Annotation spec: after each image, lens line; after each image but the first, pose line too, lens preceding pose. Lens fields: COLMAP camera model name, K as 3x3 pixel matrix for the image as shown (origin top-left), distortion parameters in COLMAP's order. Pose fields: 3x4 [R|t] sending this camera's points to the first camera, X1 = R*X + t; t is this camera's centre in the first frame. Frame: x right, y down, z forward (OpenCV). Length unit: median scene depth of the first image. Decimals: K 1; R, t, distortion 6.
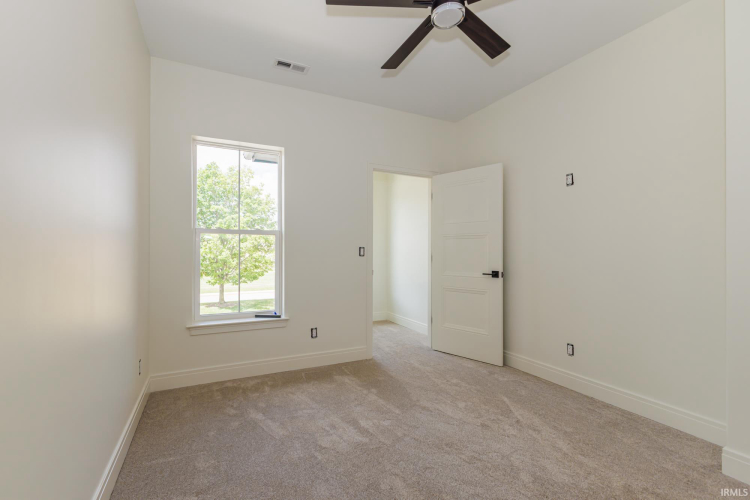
lens RADIAL K [[321.6, 0, 375.0], [0, 321.6, 250.0], [0, 0, 1]] dist [0.006985, -0.000260]
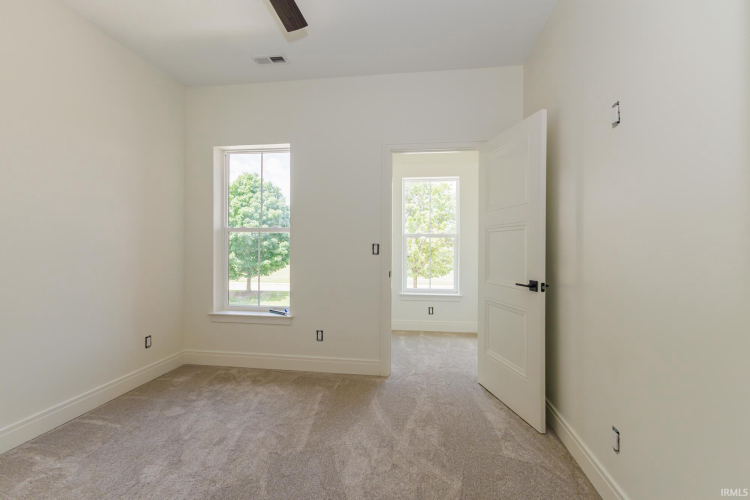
lens RADIAL K [[333.0, 0, 385.0], [0, 333.0, 246.5], [0, 0, 1]] dist [0.008730, -0.000321]
pose [[0.837224, 0.002277, -0.546855, 0.507527], [0.000308, 0.999989, 0.004635, -0.006716], [0.546860, -0.004049, 0.837214, 0.293403]]
